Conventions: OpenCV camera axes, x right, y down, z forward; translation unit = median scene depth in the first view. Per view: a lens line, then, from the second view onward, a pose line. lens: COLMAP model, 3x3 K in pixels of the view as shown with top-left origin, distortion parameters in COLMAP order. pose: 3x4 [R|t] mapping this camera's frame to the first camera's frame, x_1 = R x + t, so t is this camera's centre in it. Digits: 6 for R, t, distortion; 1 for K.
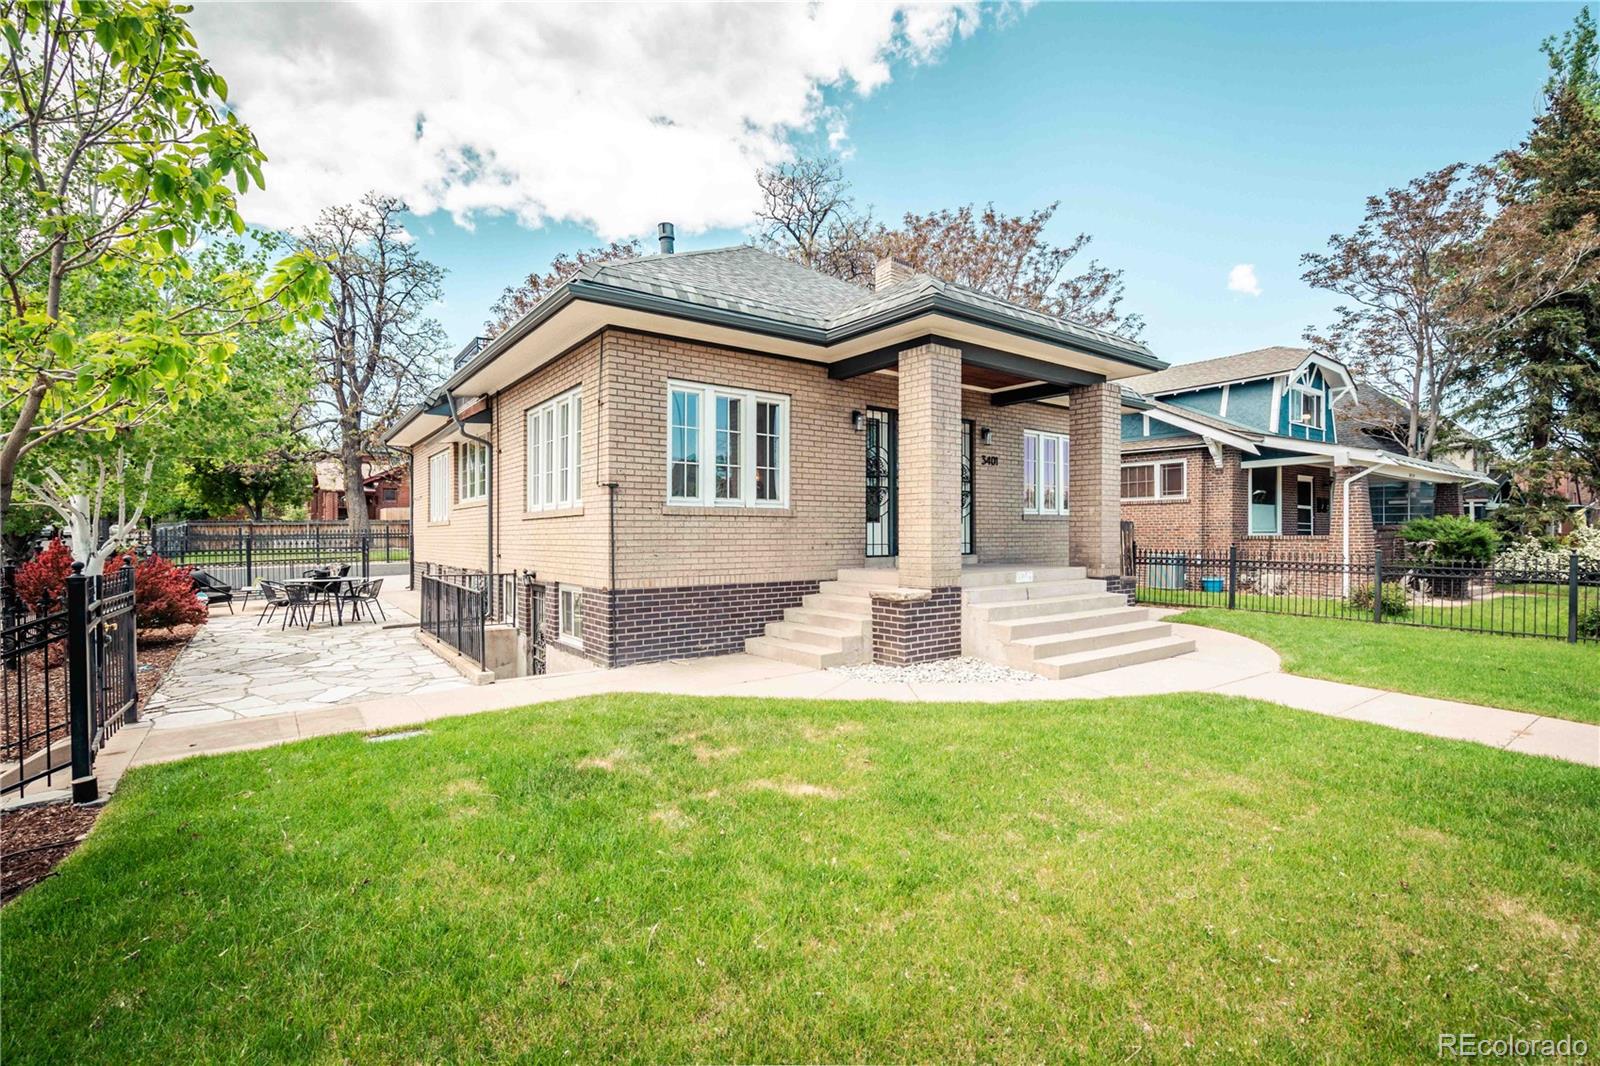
lens RADIAL K [[722.8, 0, 795.0], [0, 722.8, 535.8], [0, 0, 1]] dist [-0.002292, 0.000596]
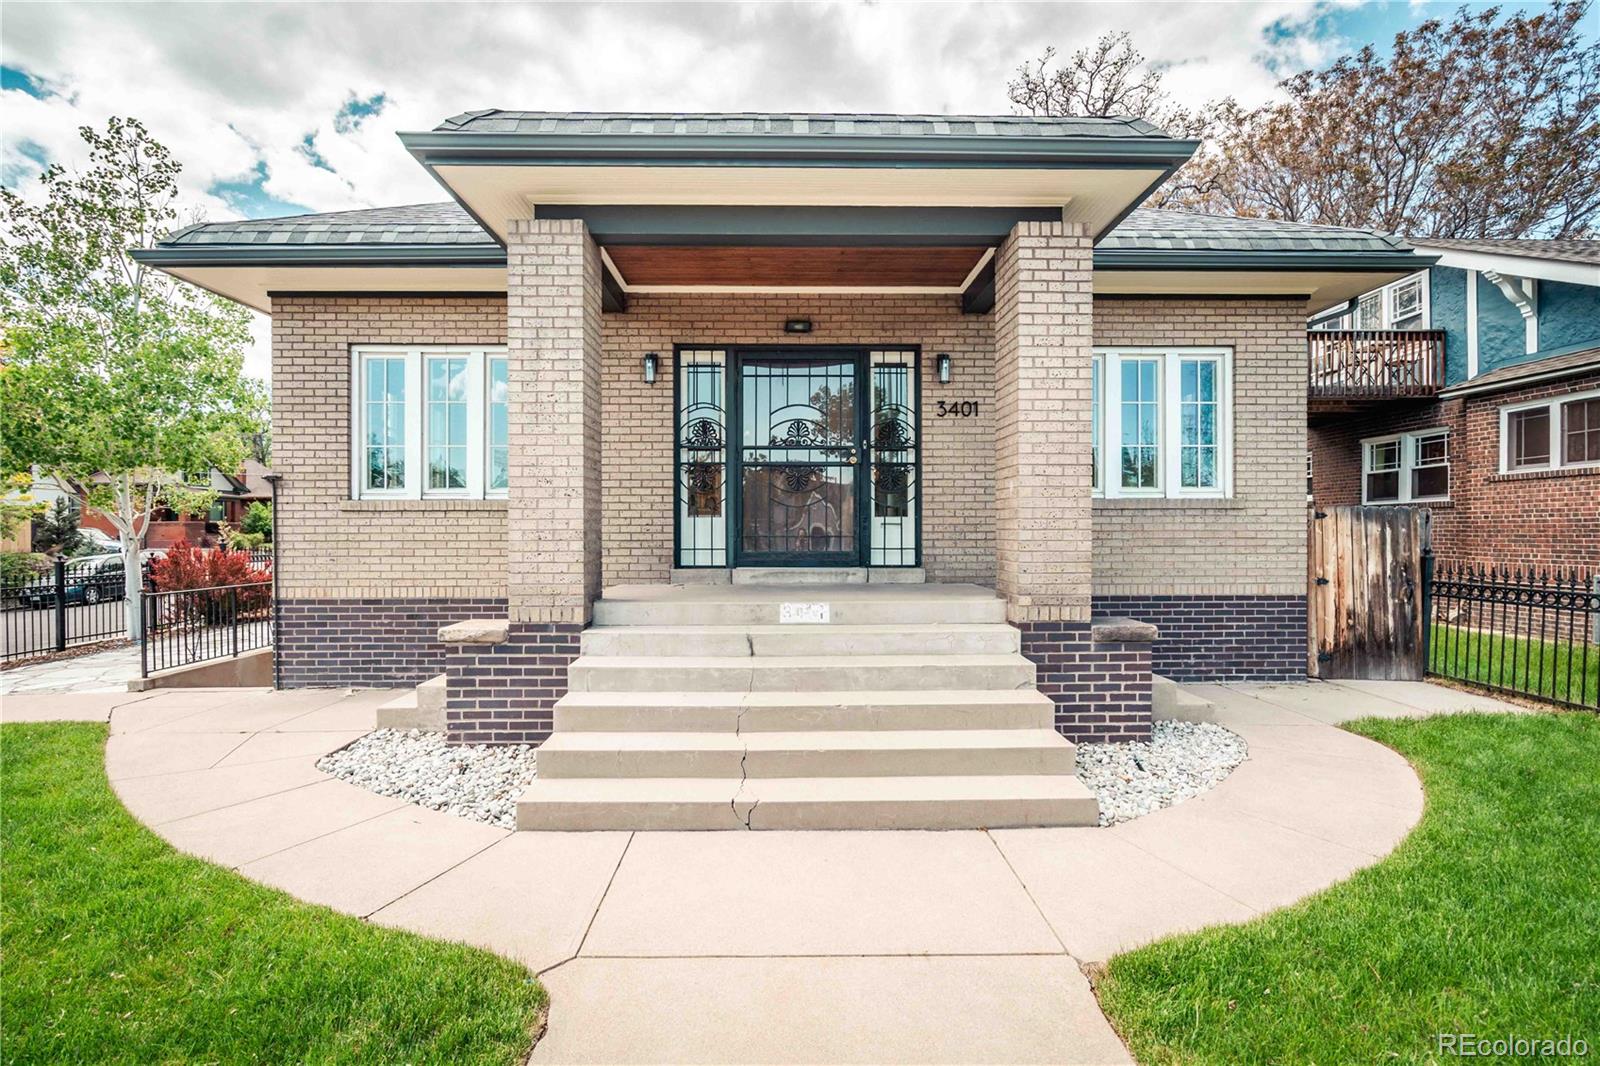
lens RADIAL K [[722.8, 0, 793.0], [0, 722.8, 535.7], [0, 0, 1]] dist [-0.002292, 0.000596]
pose [[0.810390, 0.002207, -0.585887, 0.709367], [-0.001243, 0.999997, 0.002048, -0.002846], [0.585890, -0.000931, 0.810390, 0.624293]]
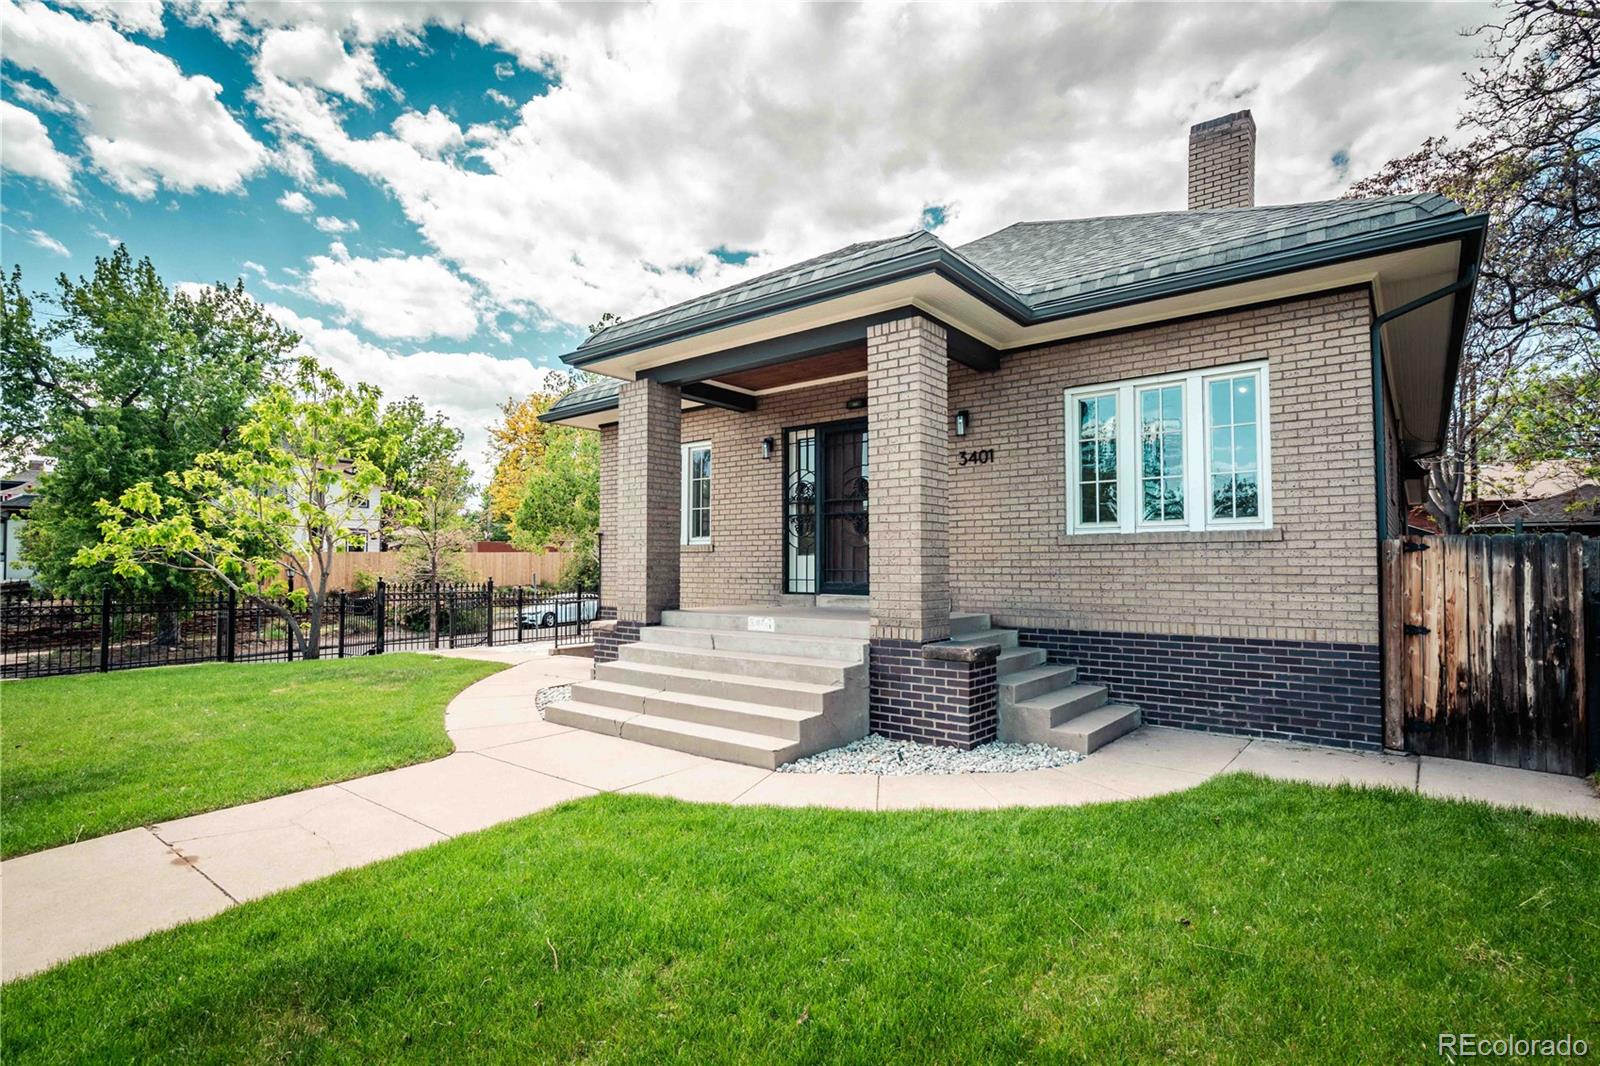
lens RADIAL K [[776.5, 0, 800.7], [0, 776.5, 537.5], [0, 0, 1]] dist [0.002063, 0.000131]
pose [[0.251699, -0.035489, -0.967155, 1.278168], [-0.003780, 0.999284, -0.037652, -0.005083], [0.967798, 0.013133, 0.251385, 0.937156]]
